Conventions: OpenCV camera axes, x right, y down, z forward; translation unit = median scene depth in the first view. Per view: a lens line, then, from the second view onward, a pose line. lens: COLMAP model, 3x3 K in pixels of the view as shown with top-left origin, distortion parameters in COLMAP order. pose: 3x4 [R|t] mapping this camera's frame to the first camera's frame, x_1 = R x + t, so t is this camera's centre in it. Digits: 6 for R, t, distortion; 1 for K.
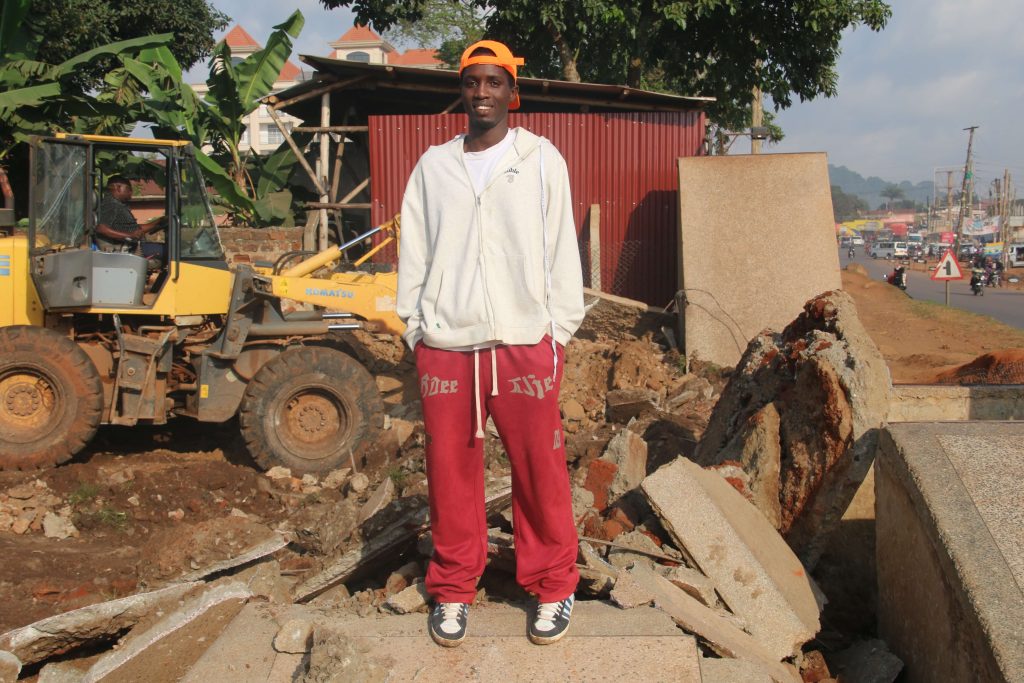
lens RADIAL K [[1448.9, 0, 512.4], [0, 1448.9, 376.7], [0, 0, 1]] dist [0.112757, 0.096950]
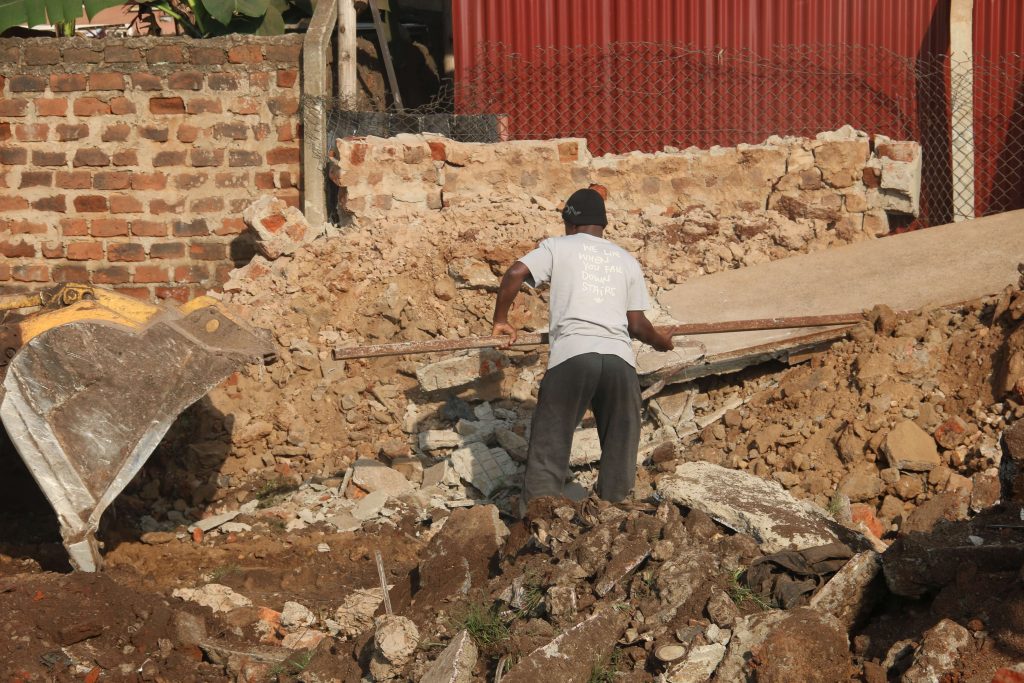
lens RADIAL K [[2784.0, 0, 514.5], [0, 2784.0, 372.7], [0, 0, 1]] dist [0.544174, 0.560929]
pose [[0.995708, -0.003743, -0.092475, 0.002292], [0.004974, 0.999902, 0.013088, -0.011808], [0.092417, -0.013492, 0.995629, 0.174103]]
